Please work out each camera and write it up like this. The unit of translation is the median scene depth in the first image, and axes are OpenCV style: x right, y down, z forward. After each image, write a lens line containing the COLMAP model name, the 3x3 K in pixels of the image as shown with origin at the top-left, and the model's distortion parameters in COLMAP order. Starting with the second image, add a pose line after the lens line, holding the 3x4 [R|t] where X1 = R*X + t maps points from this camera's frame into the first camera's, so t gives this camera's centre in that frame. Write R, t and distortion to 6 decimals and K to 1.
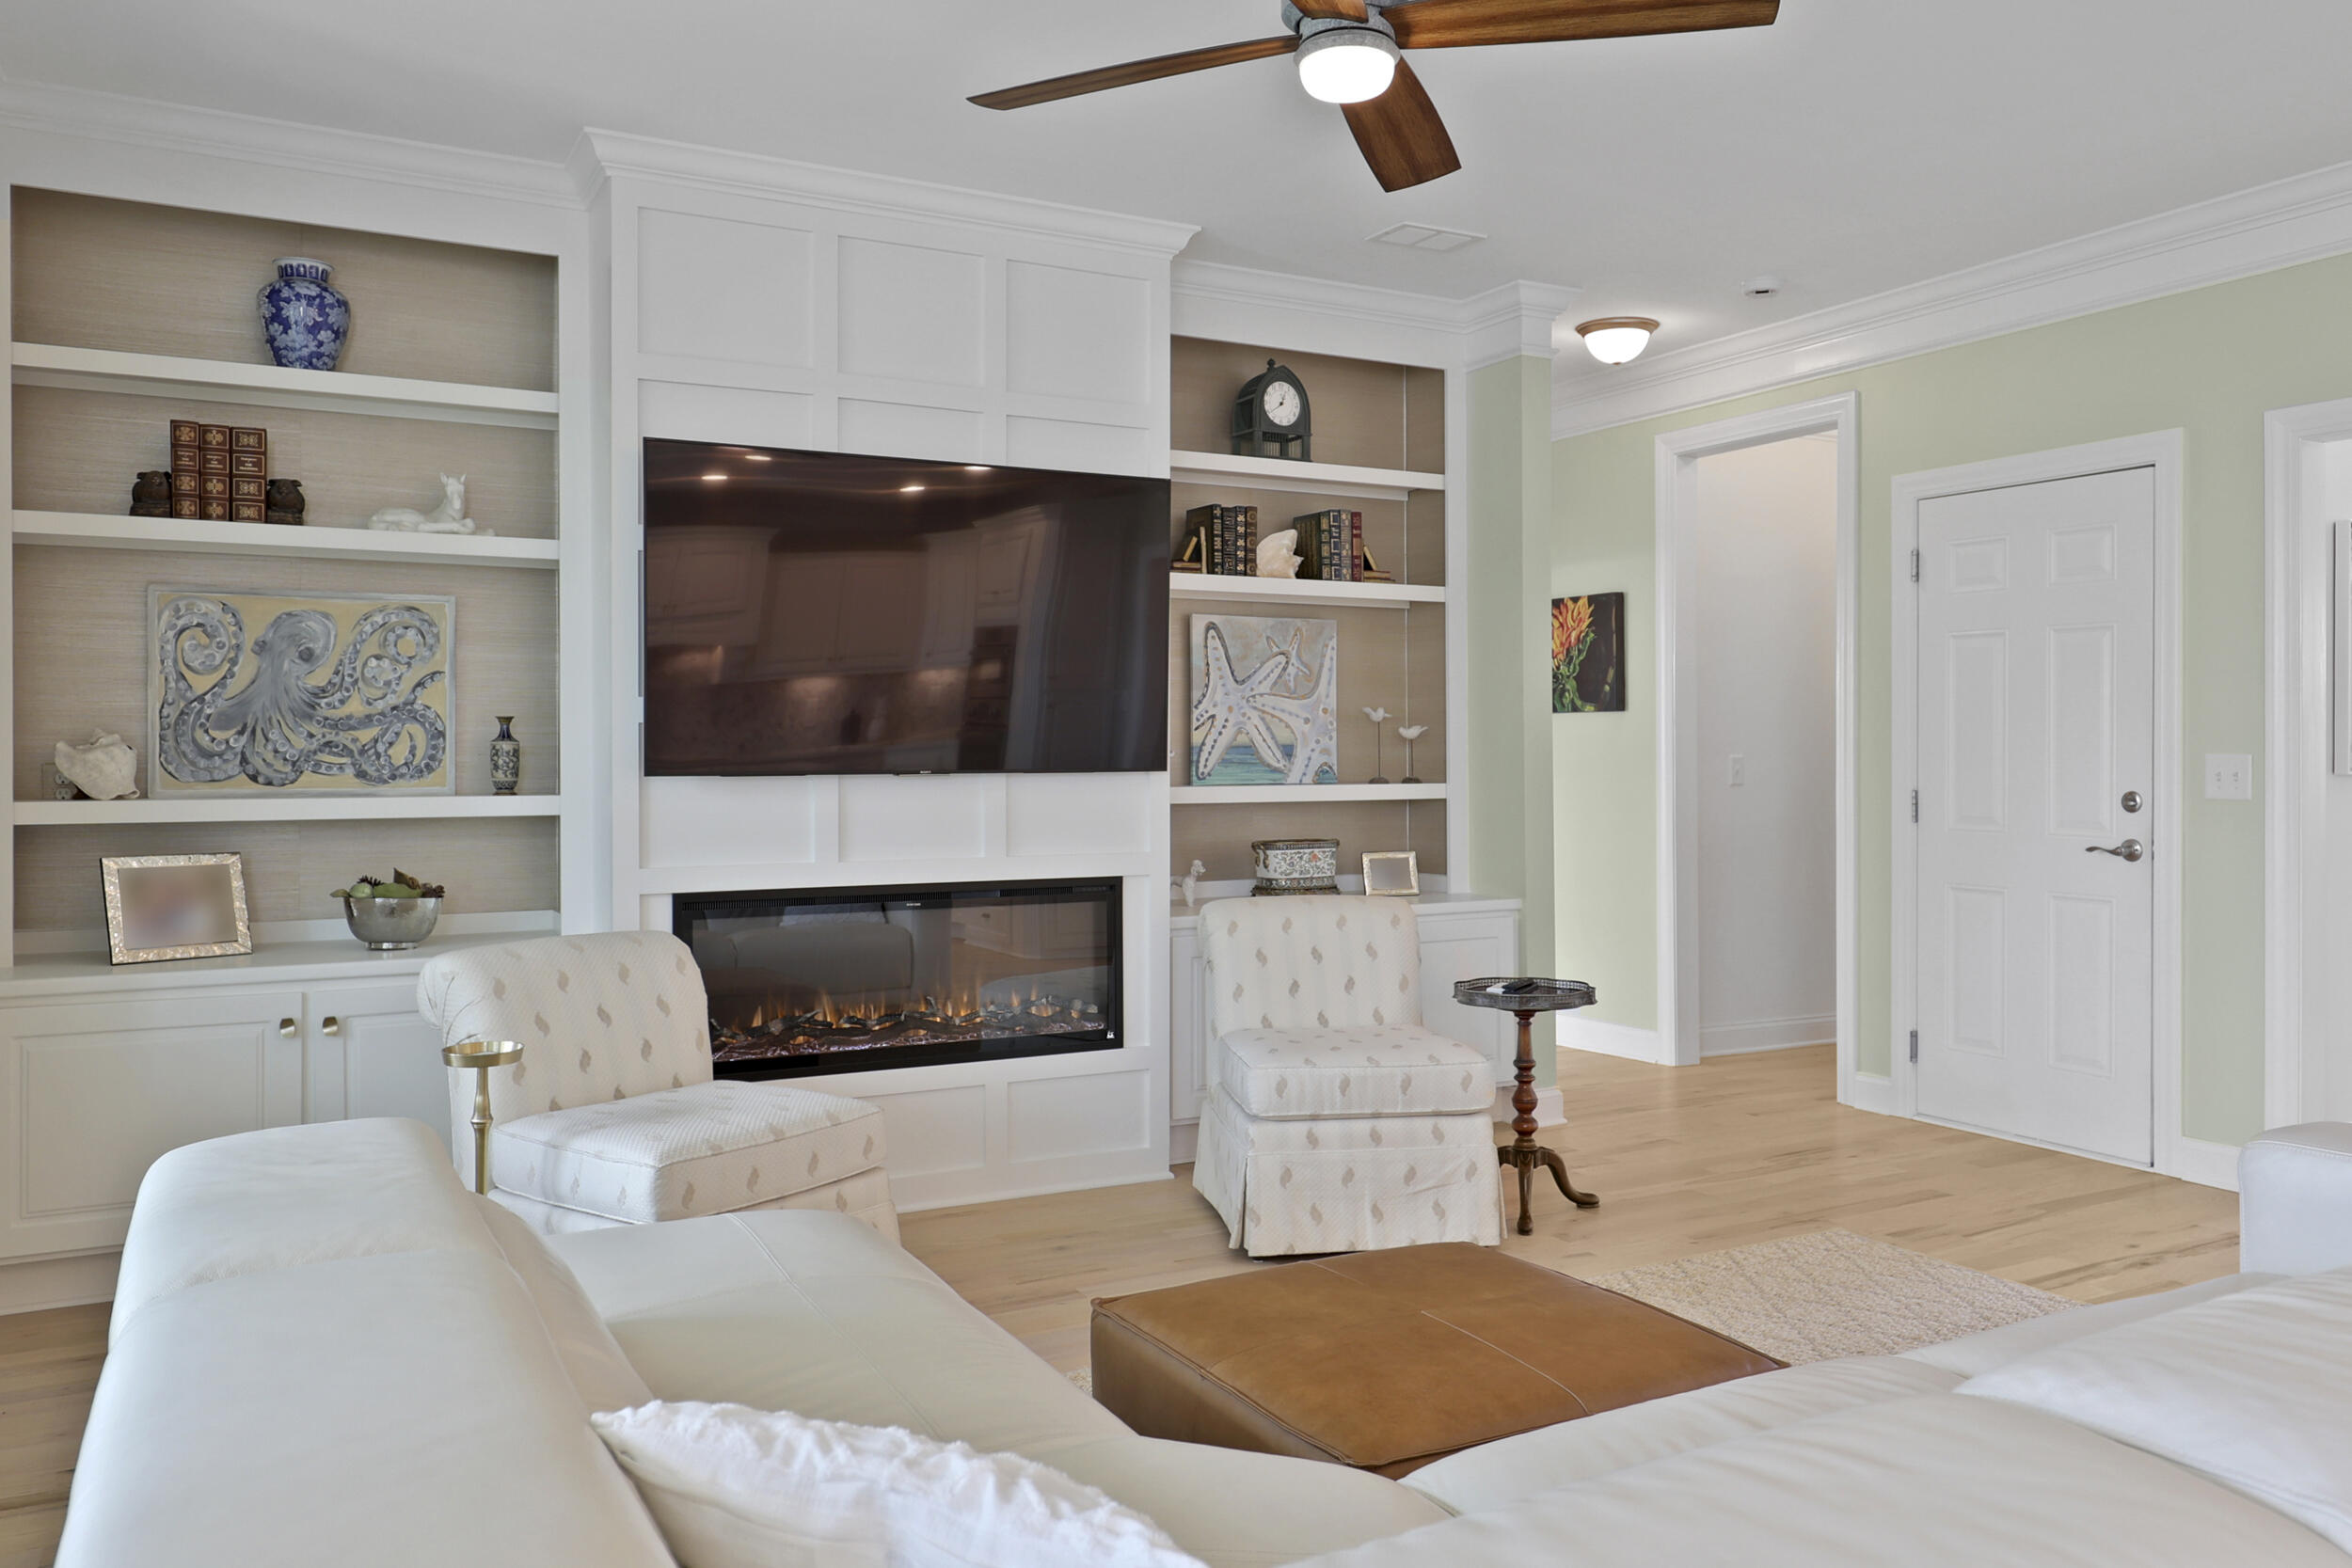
lens RADIAL K [[1740.4, 0, 1175.6], [0, 1740.4, 753.1], [0, 0, 1]] dist [0.002965, -0.002298]
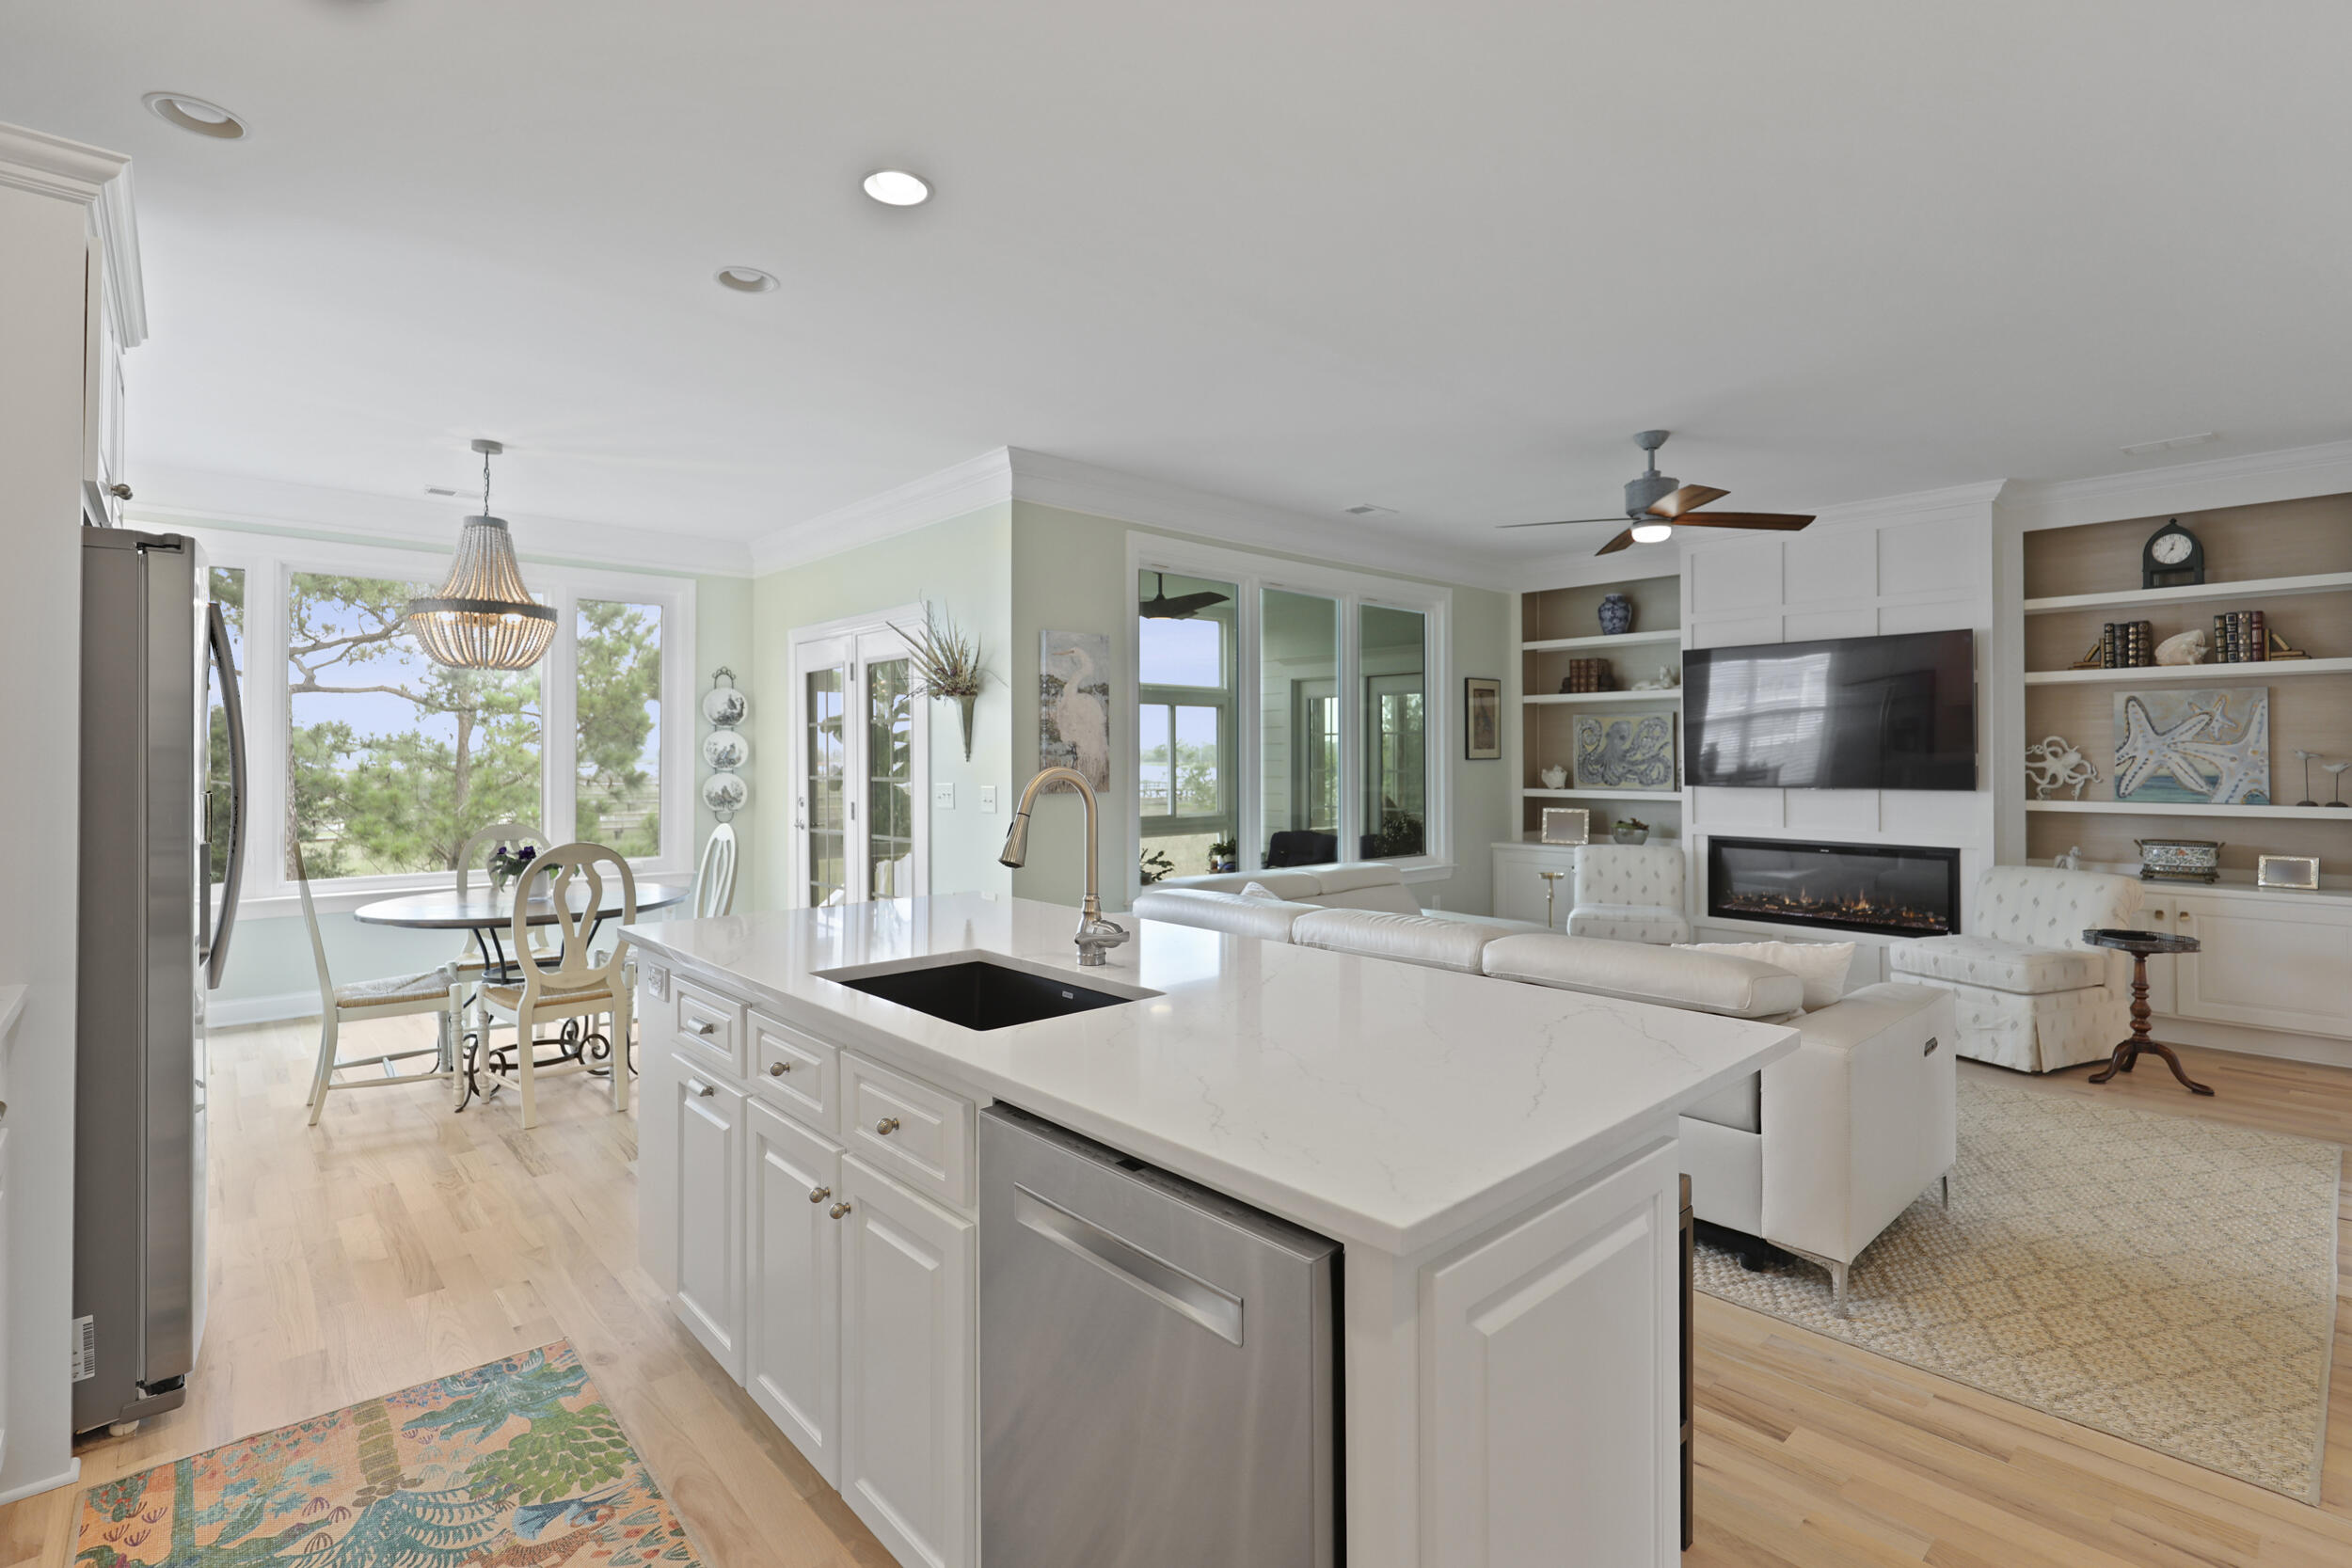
lens RADIAL K [[1081.1, 0, 1178.9], [0, 1081.1, 744.2], [0, 0, 1]] dist [0.000932, 0.000022]
pose [[0.243464, -0.009873, -0.969860, 0.931178], [-0.000439, 0.999947, -0.010289, -0.027732], [0.969910, 0.002931, 0.243447, -0.070644]]
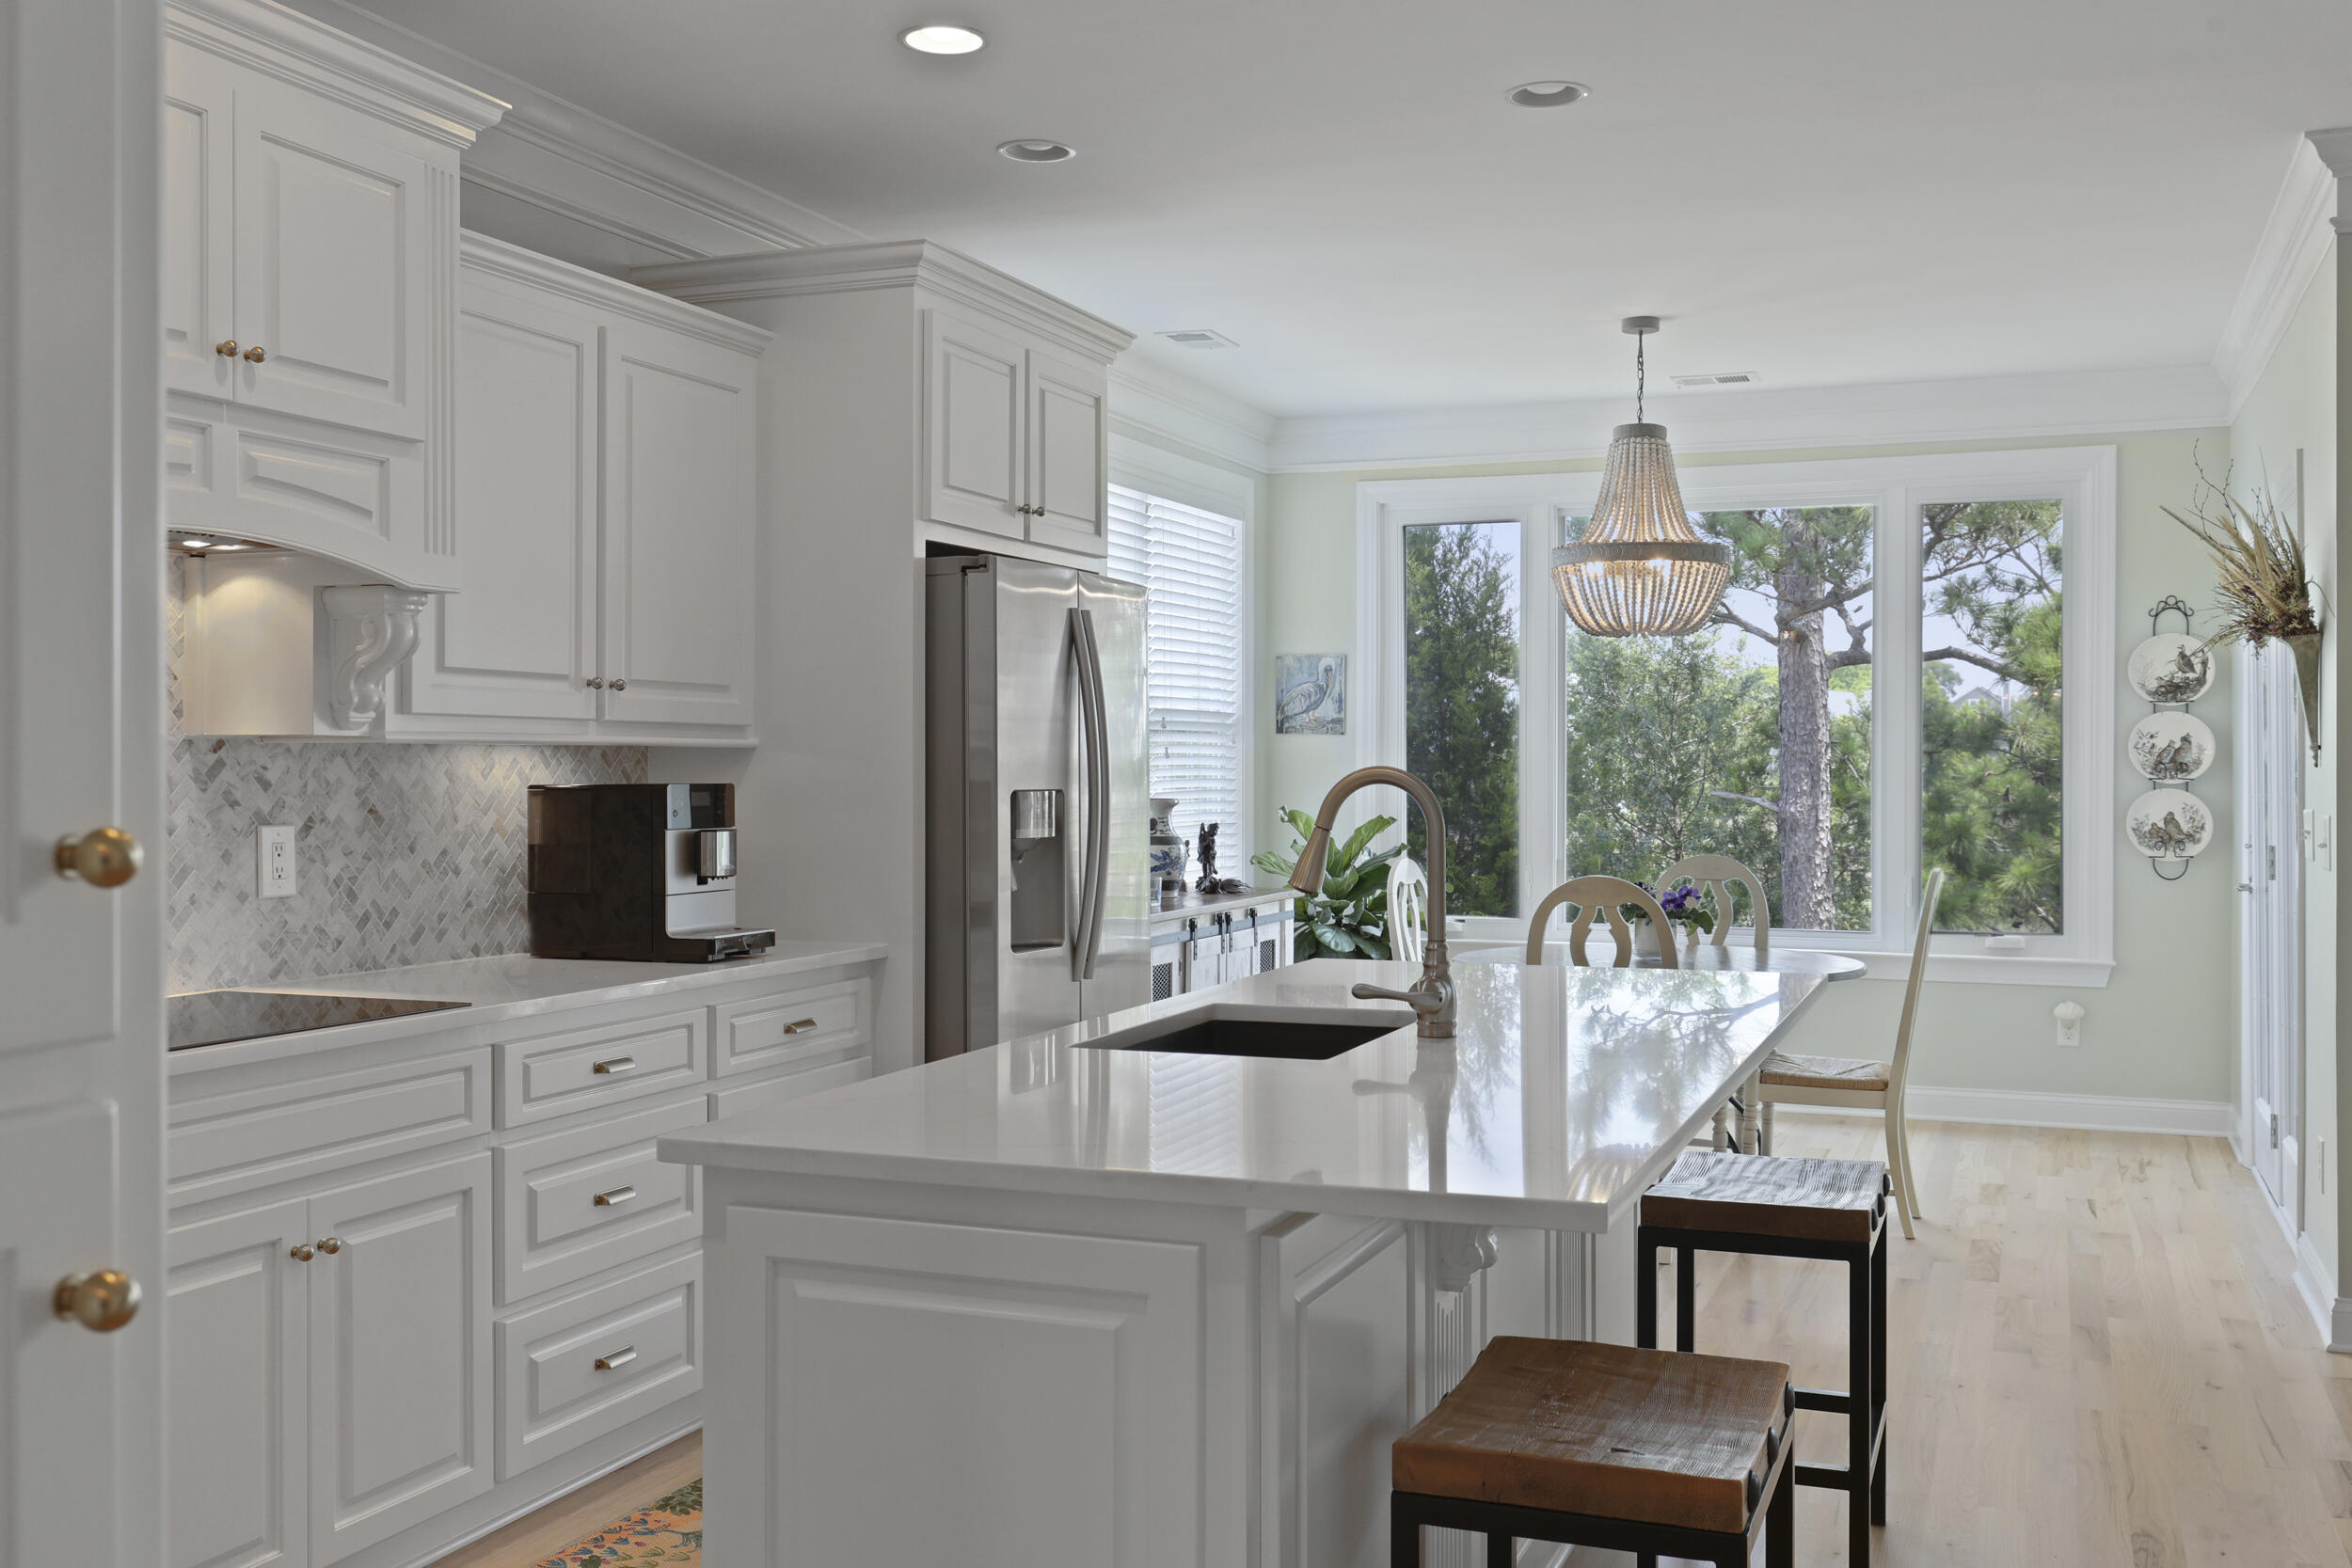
lens RADIAL K [[2193.4, 0, 1197.4], [0, 2193.4, 798.1], [0, 0, 1]] dist [0.007212, 0.000000]
pose [[-0.761351, 0.014569, -0.648177, 0.974631], [0.005512, 0.999857, 0.016000, -0.026306], [0.648317, 0.008609, -0.761322, 0.486733]]
